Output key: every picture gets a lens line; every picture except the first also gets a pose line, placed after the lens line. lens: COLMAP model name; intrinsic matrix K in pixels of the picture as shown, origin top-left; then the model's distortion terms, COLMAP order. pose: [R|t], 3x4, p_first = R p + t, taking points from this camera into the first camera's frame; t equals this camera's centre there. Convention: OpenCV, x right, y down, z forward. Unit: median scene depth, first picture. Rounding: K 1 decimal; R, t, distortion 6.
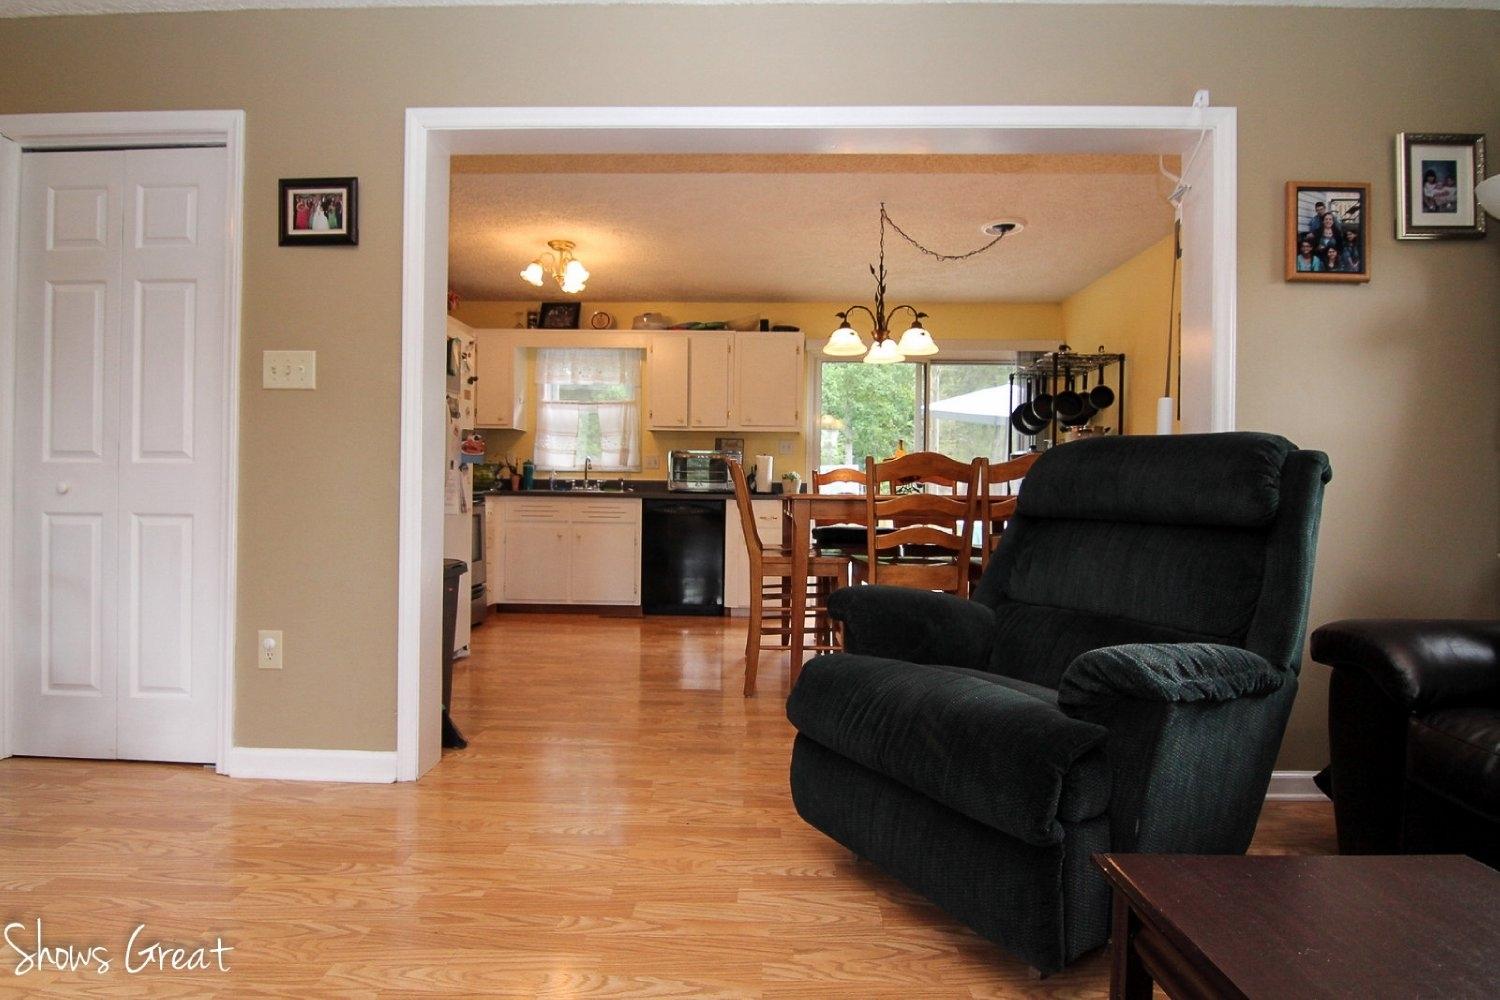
lens RADIAL K [[770.6, 0, 741.6], [0, 770.6, 494.9], [0, 0, 1]] dist [-0.014136, -0.005362]
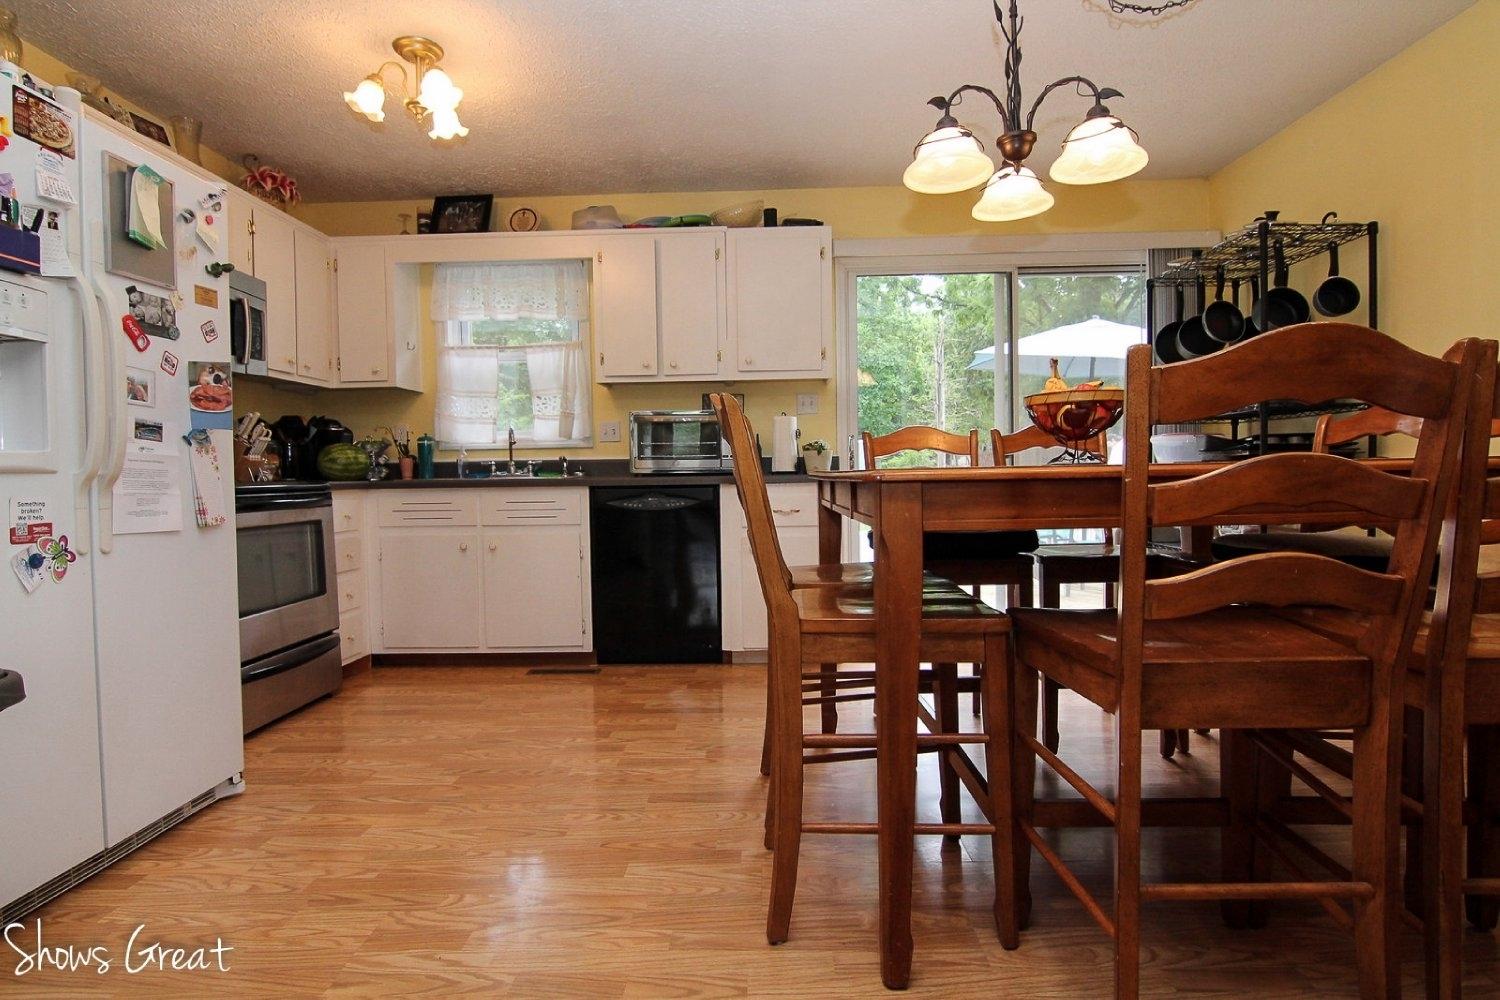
lens RADIAL K [[770.6, 0, 743.3], [0, 770.6, 493.5], [0, 0, 1]] dist [-0.014136, -0.005362]
pose [[0.999551, -0.029748, 0.003631, -0.003998], [0.029665, 0.999337, 0.021095, 0.000962], [-0.004256, -0.020977, 0.999771, 0.461724]]
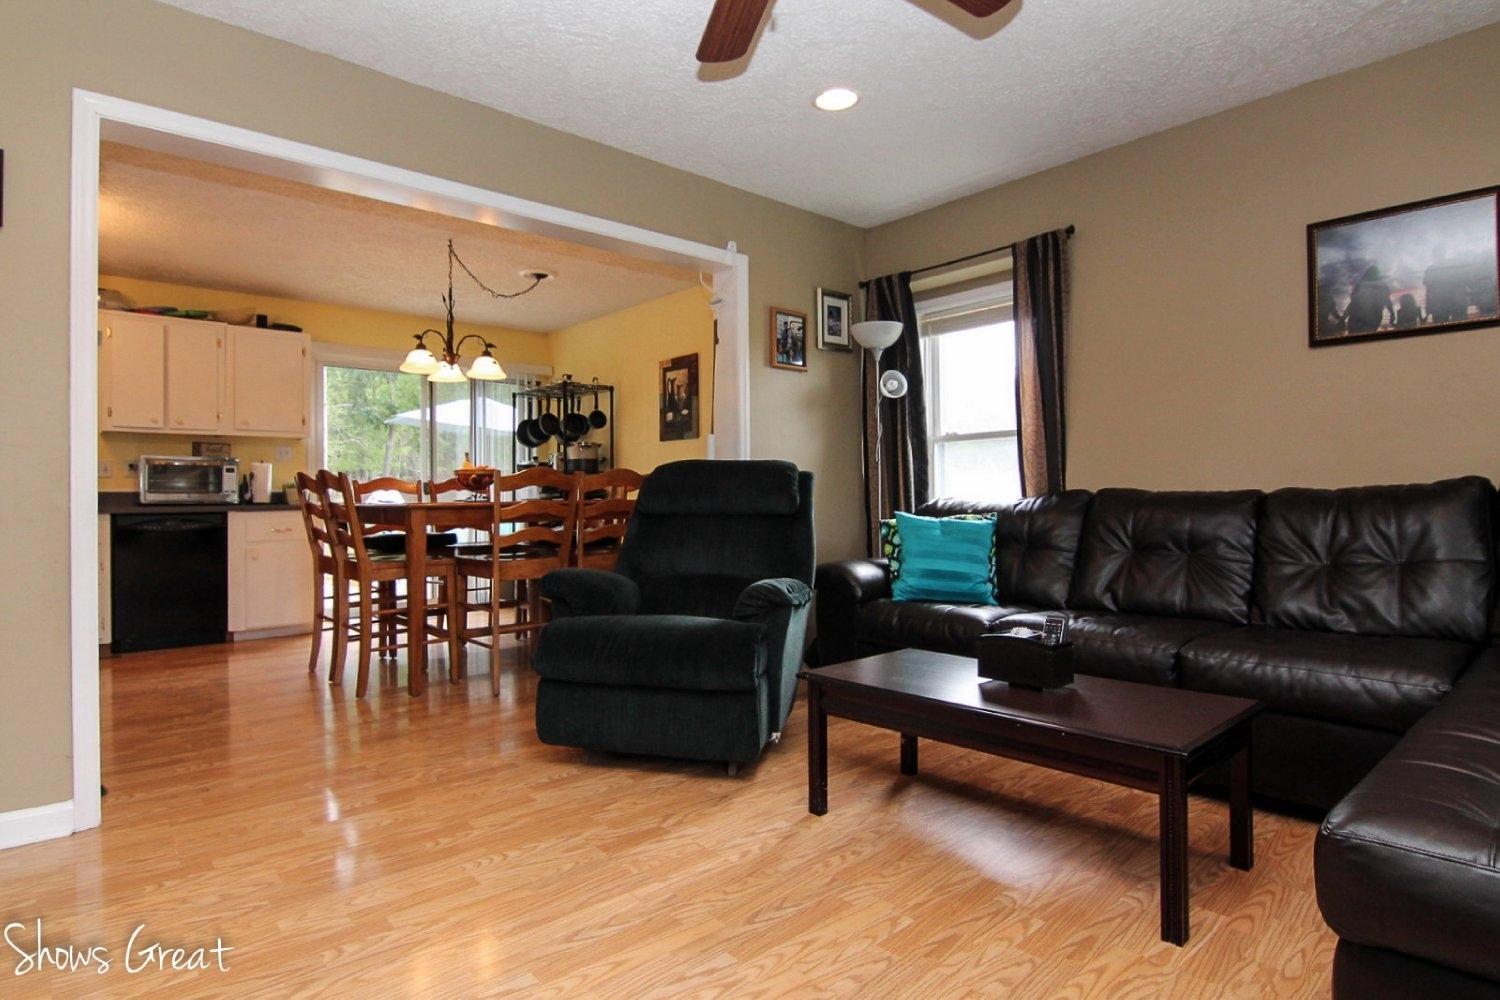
lens RADIAL K [[804.2, 0, 747.2], [0, 804.2, 497.7], [0, 0, 1]] dist [-0.013417, -0.003352]
pose [[0.727866, -0.019955, 0.685429, -0.282647], [0.020990, 0.999756, 0.006817, -0.005119], [-0.685398, 0.009425, 0.728108, -0.123876]]
